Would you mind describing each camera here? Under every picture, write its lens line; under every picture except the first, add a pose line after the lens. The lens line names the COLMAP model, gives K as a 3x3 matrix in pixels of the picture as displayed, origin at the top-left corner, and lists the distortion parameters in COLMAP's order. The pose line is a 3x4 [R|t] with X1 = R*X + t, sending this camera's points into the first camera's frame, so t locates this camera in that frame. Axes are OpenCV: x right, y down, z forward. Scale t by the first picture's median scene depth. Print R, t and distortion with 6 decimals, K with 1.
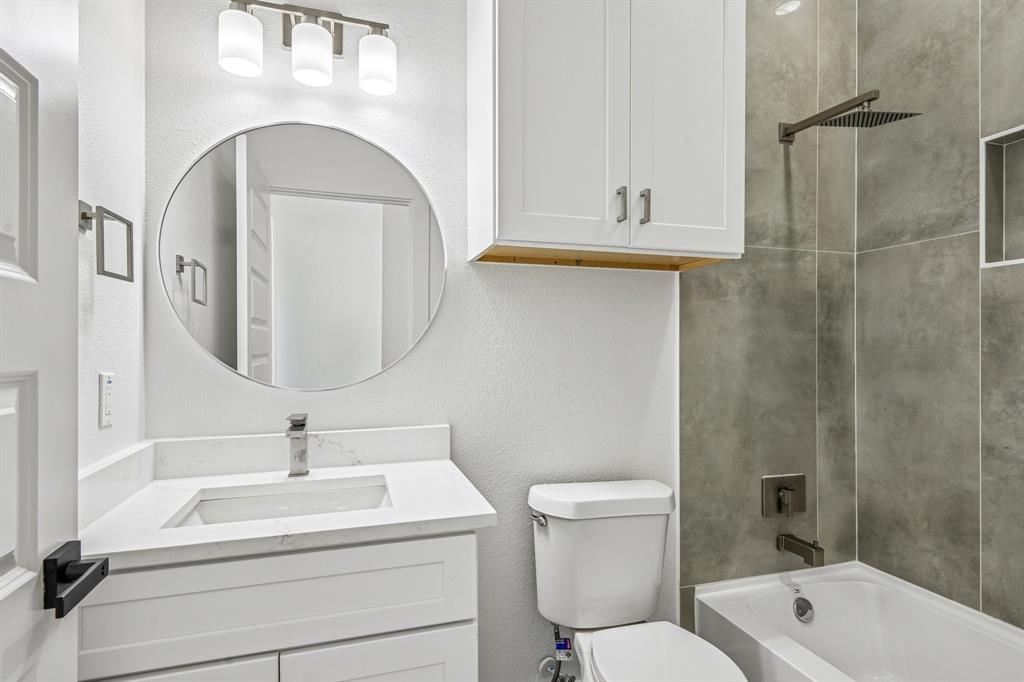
lens RADIAL K [[541.5, 0, 514.5], [0, 541.5, 344.3], [0, 0, 1]] dist [0.005476, -0.001107]
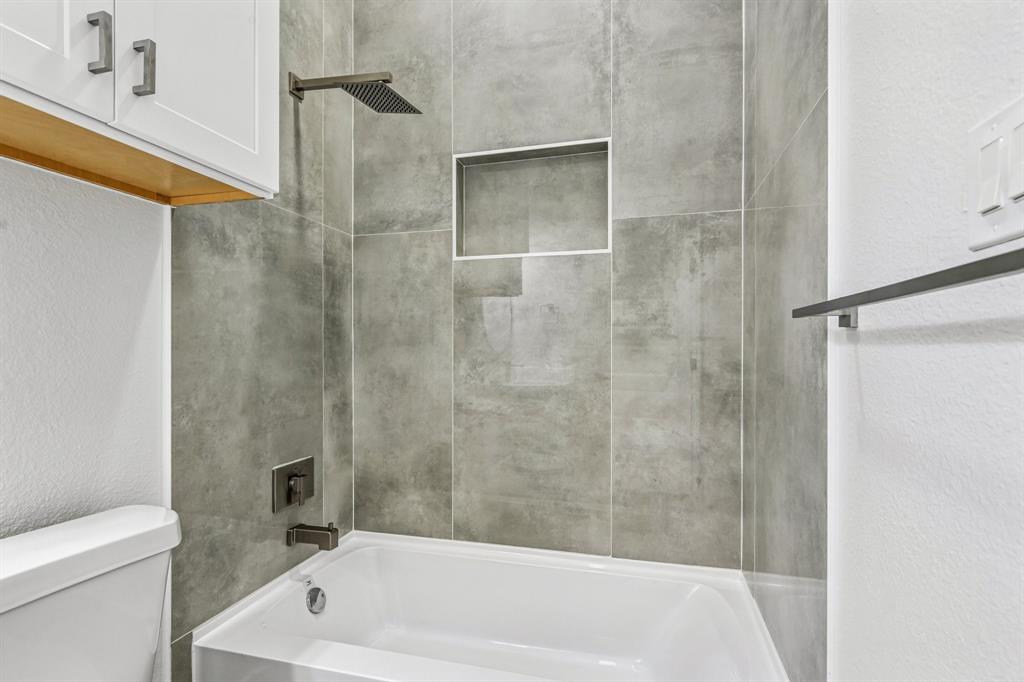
lens RADIAL K [[494.5, 0, 517.1], [0, 494.5, 349.9], [0, 0, 1]] dist [0.008516, -0.005354]
pose [[0.526098, -0.001902, 0.850422, -0.014702], [-0.005722, 0.999967, 0.005777, 0.049113], [-0.850405, -0.007906, 0.526070, 0.256358]]
